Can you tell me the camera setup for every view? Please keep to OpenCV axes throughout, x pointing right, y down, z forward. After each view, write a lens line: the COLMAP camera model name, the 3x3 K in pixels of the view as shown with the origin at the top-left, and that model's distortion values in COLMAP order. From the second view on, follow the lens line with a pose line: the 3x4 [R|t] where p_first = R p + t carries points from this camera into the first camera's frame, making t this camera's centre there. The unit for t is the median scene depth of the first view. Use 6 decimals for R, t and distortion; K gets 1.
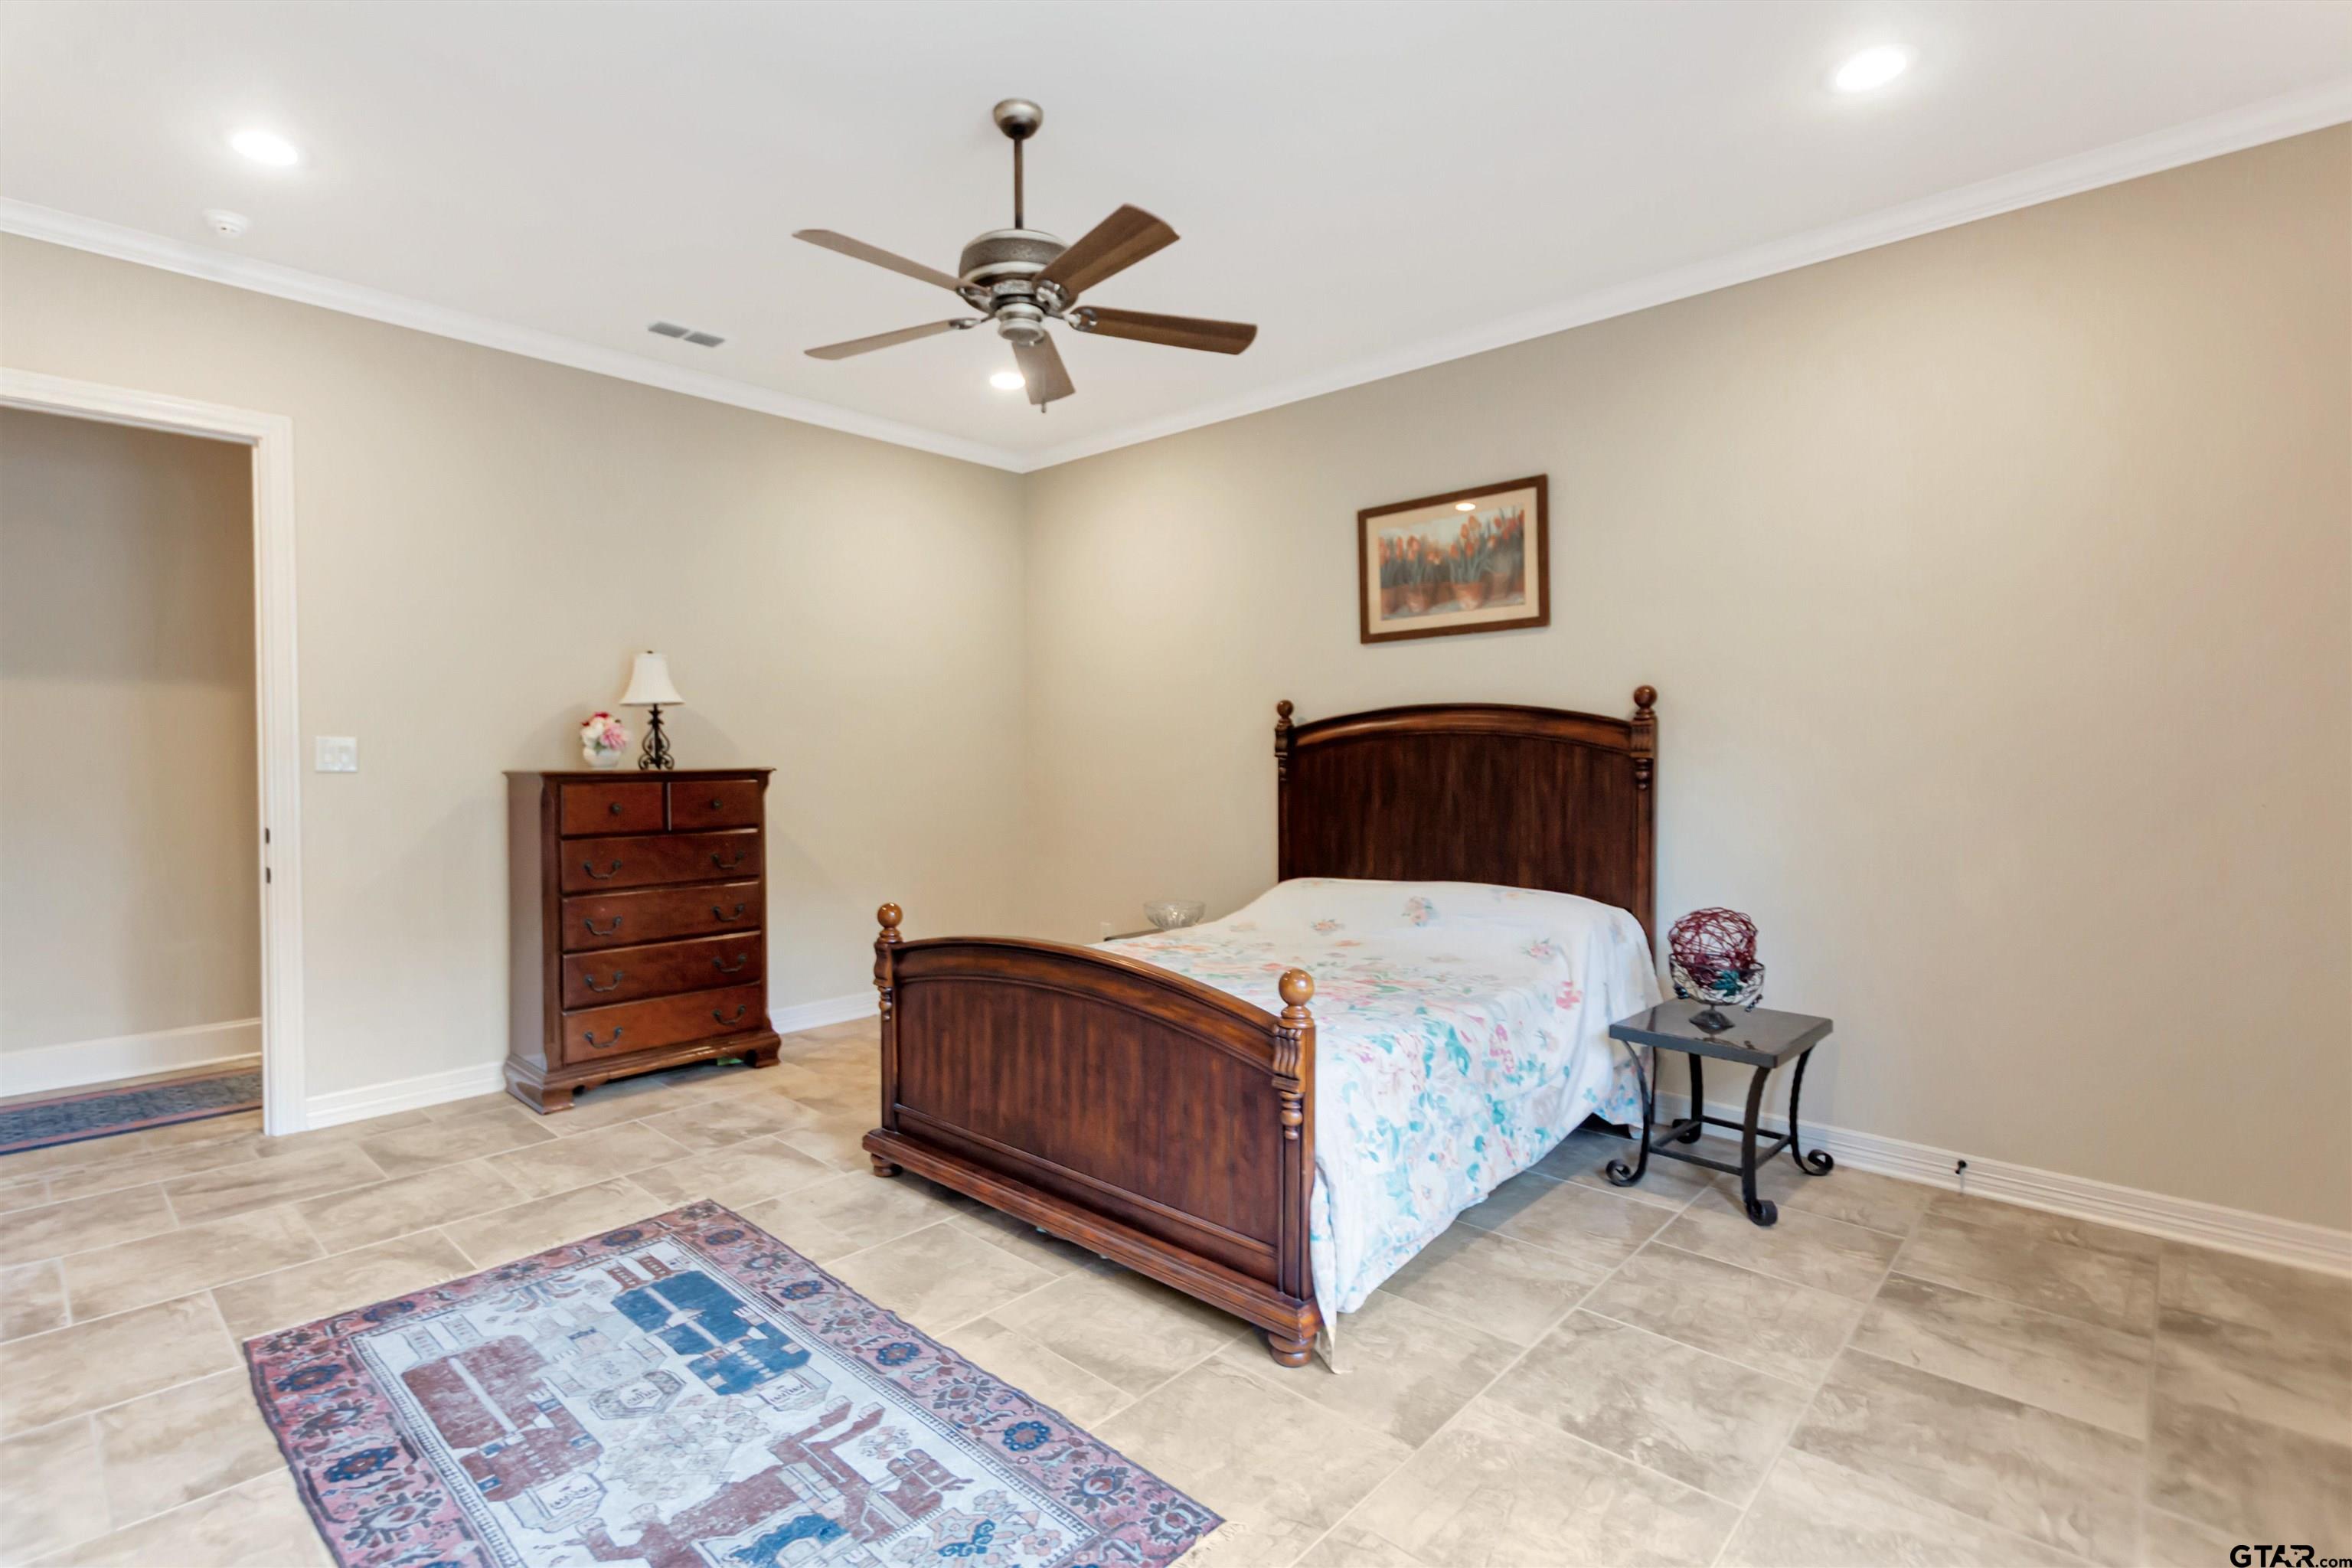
lens RADIAL K [[1163.9, 0, 1149.8], [0, 1163.9, 759.3], [0, 0, 1]] dist [0.004971, -0.000451]
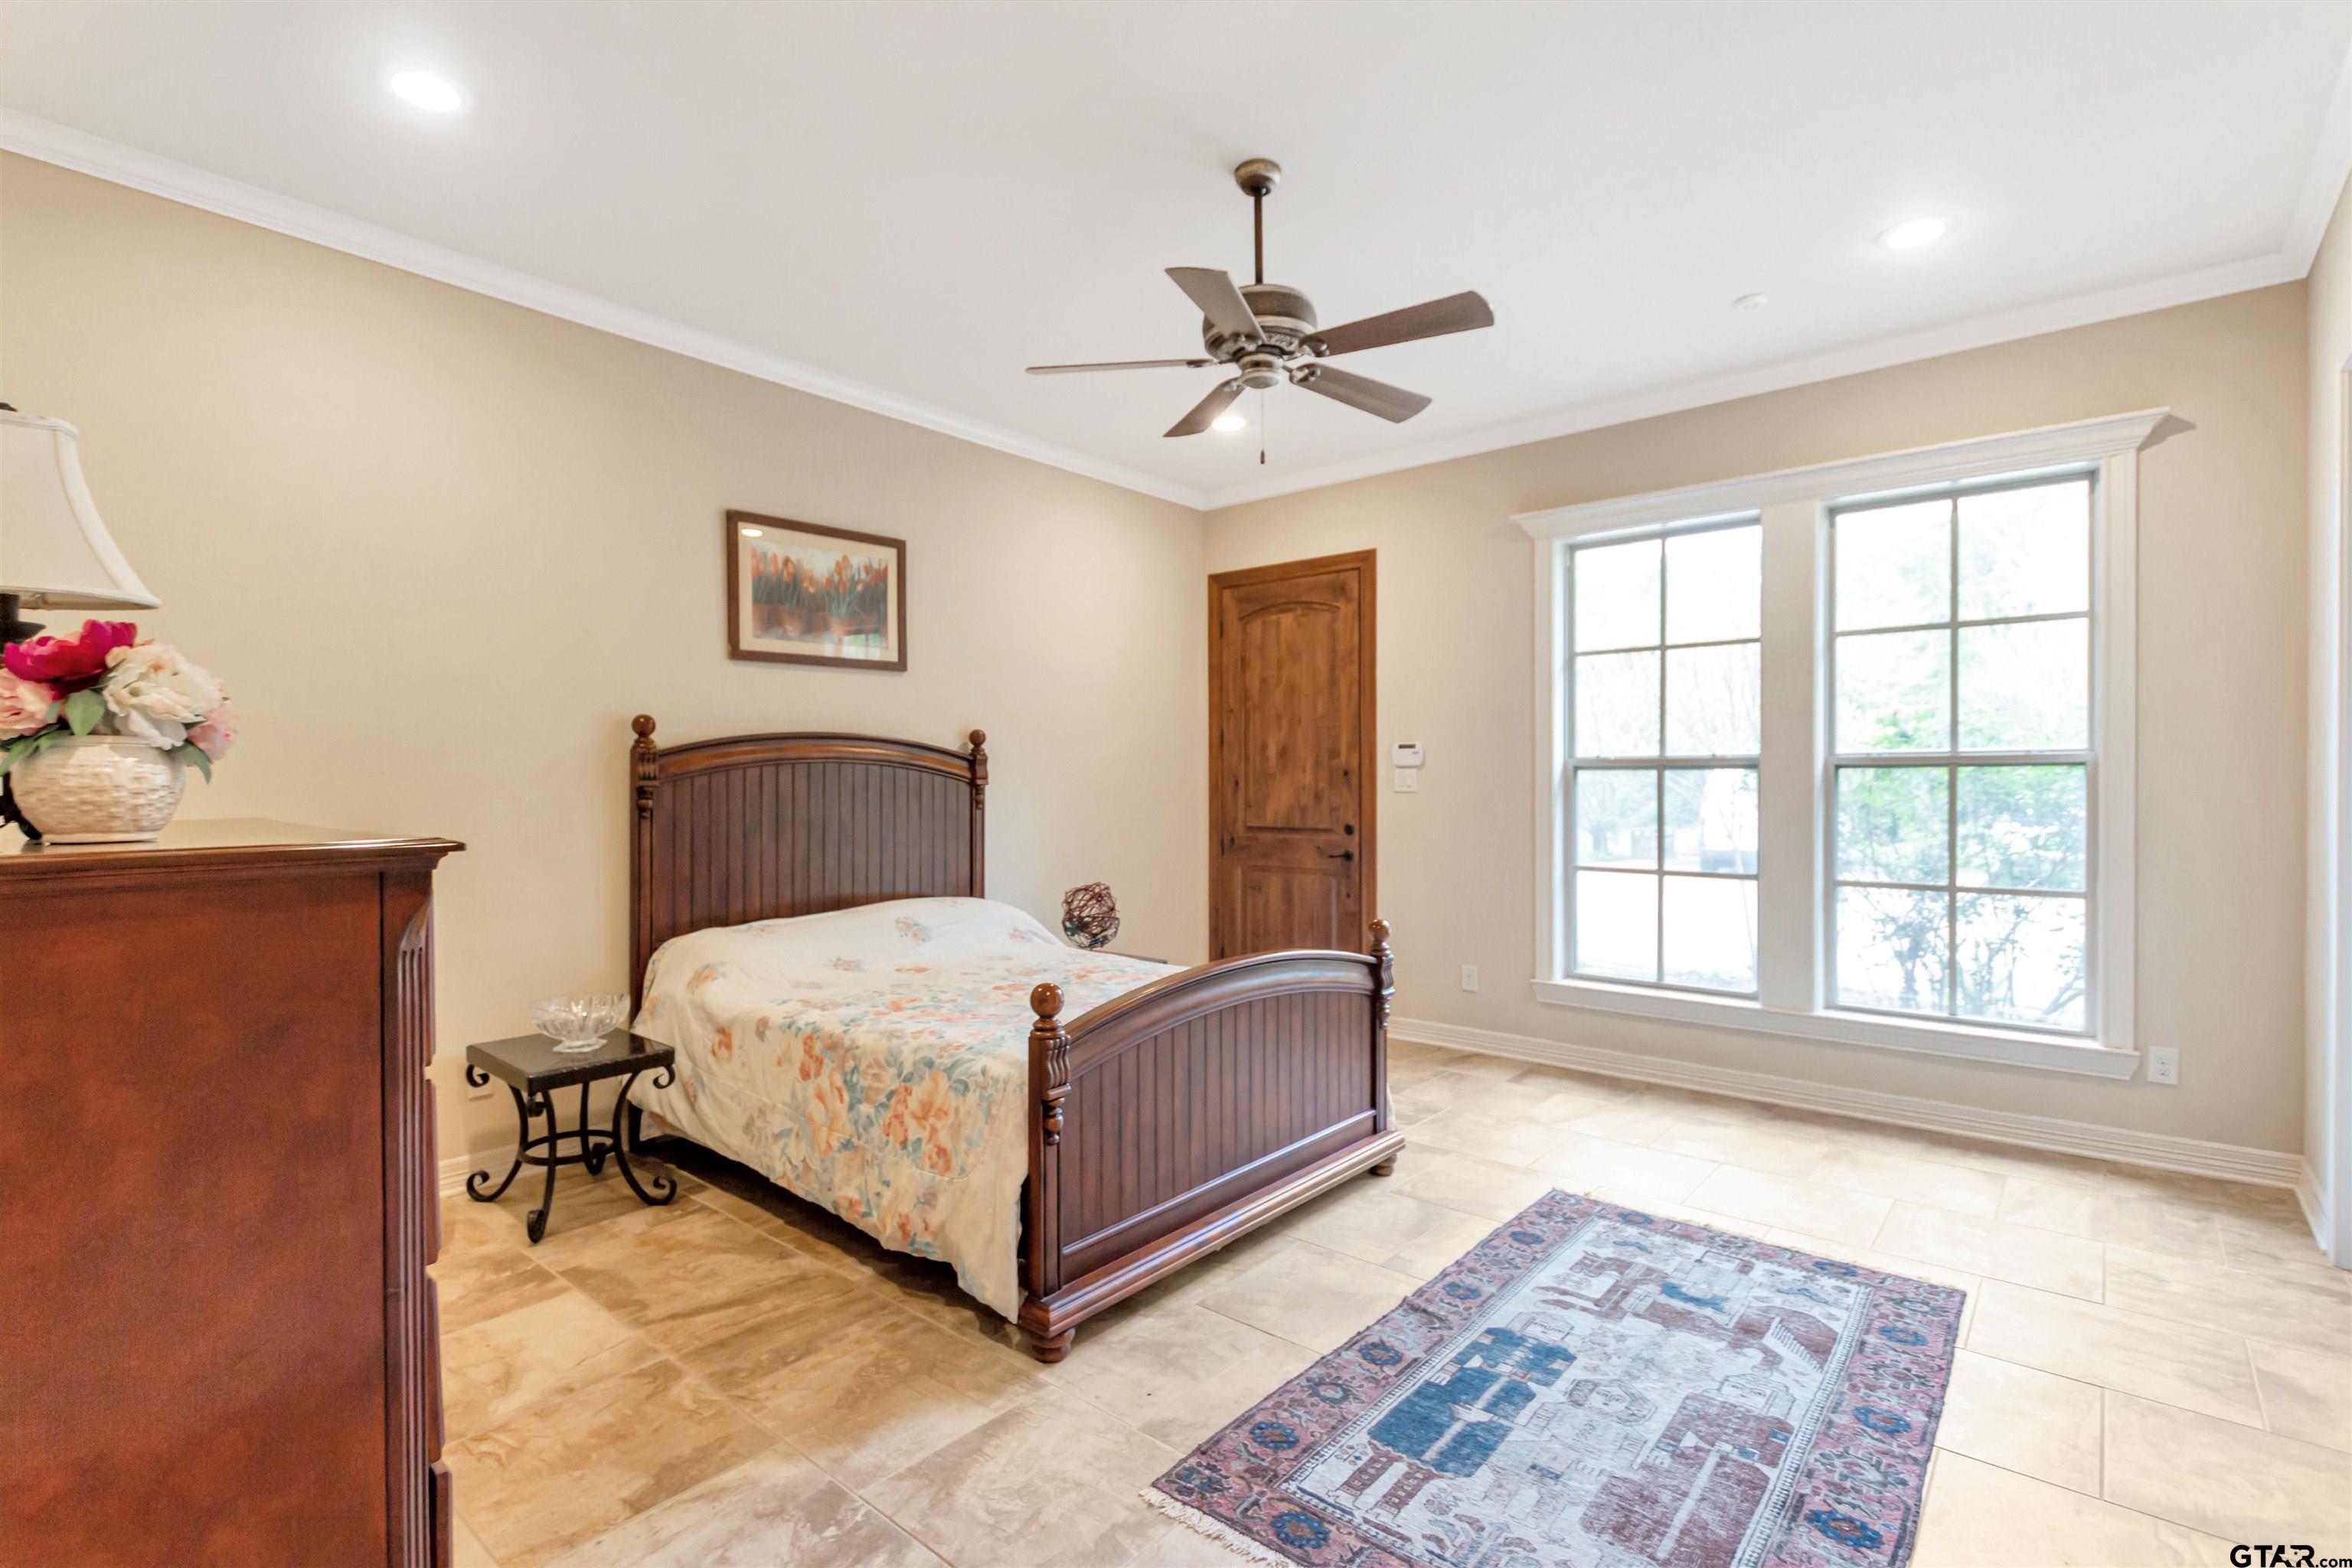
lens RADIAL K [[1163.9, 0, 1149.8], [0, 1163.9, 759.3], [0, 0, 1]] dist [0.004971, -0.000451]
pose [[-0.093085, 0.021479, 0.995426, -1.325670], [0.014493, 0.999691, -0.020216, 0.000066], [-0.995553, 0.012545, -0.093368, 1.382260]]
